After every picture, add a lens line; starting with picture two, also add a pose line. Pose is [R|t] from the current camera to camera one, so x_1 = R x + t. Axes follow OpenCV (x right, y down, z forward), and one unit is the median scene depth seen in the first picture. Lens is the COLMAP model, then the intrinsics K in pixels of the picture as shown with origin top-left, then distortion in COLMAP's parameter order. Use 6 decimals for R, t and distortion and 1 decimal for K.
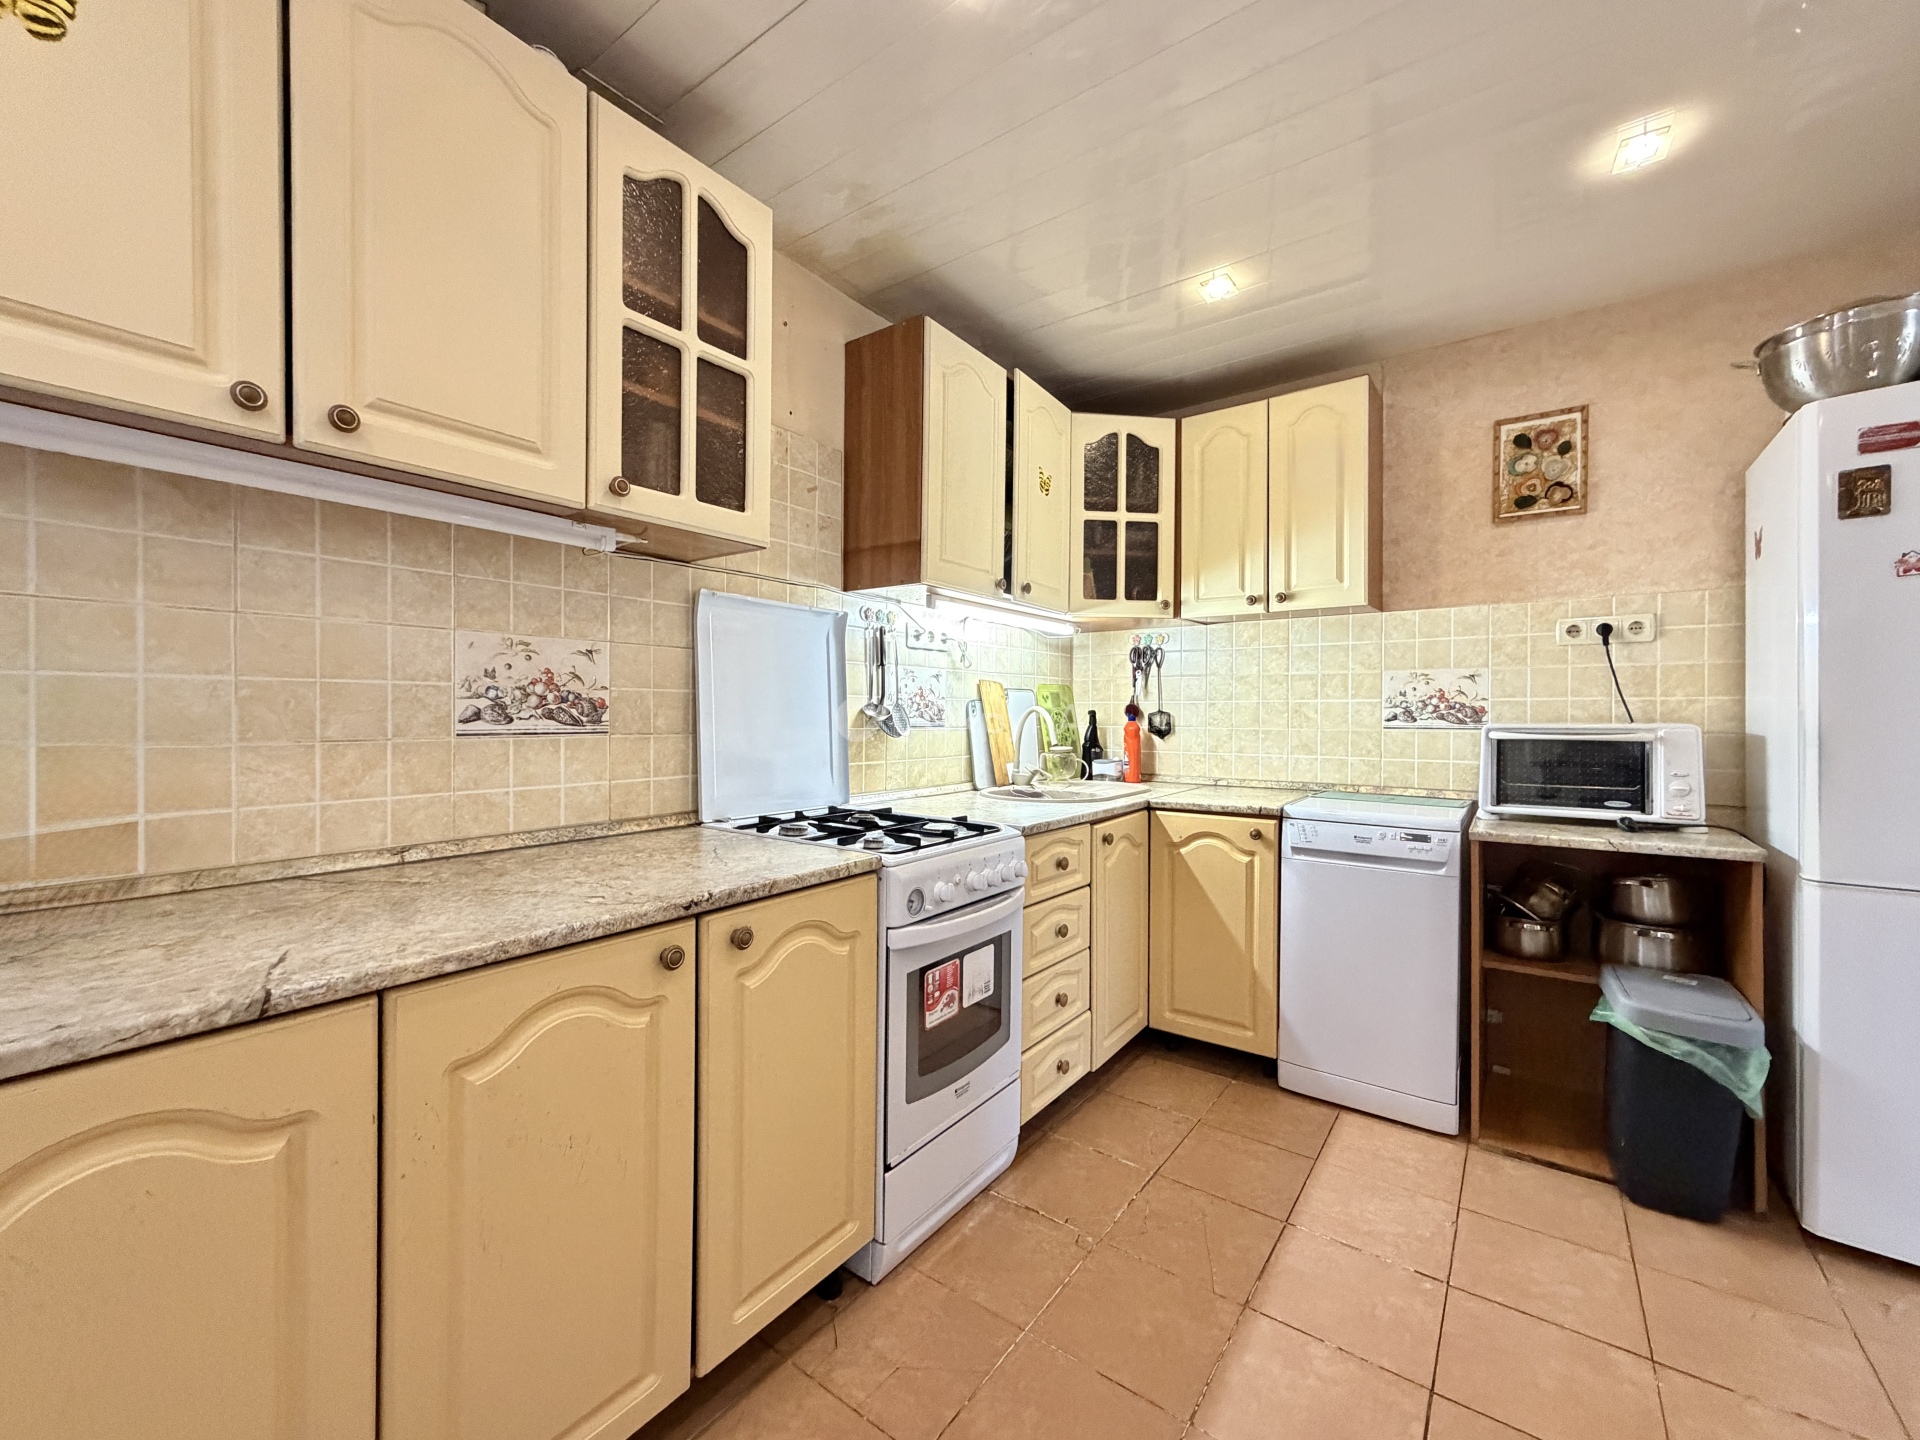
lens RADIAL K [[779.1, 0, 959.0], [0, 779.1, 713.9], [0, 0, 1]] dist [0.002169, 0.000202]
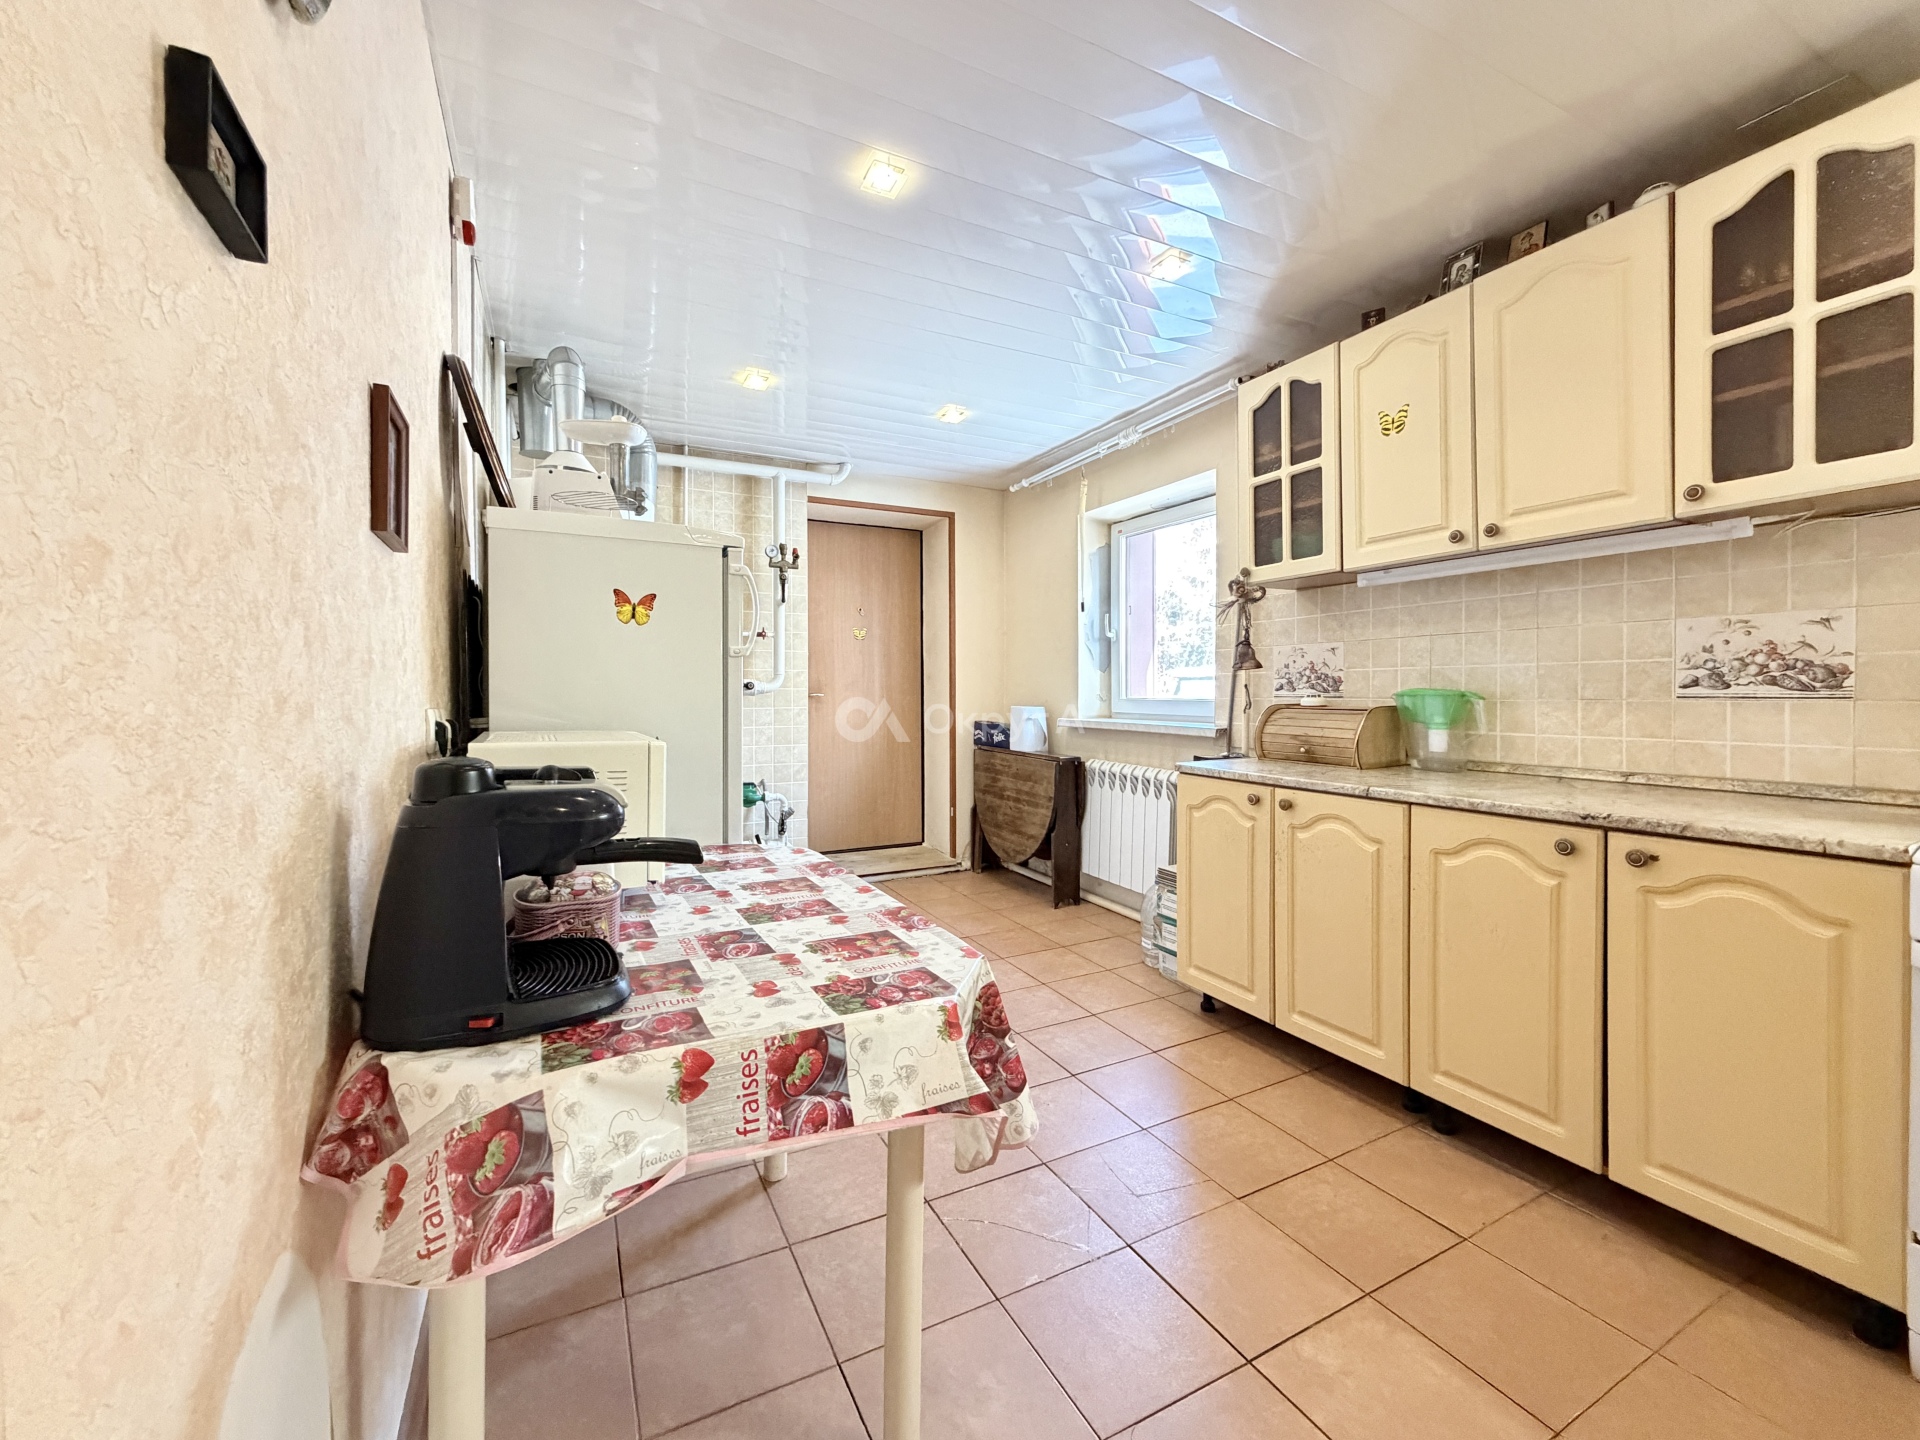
lens RADIAL K [[779.1, 0, 959.0], [0, 779.1, 713.9], [0, 0, 1]] dist [0.002169, 0.000202]
pose [[-0.438793, 0.022962, -0.898295, 1.207898], [0.002728, 0.999703, 0.024221, 0.021483], [0.898584, 0.008178, -0.438725, 0.522352]]
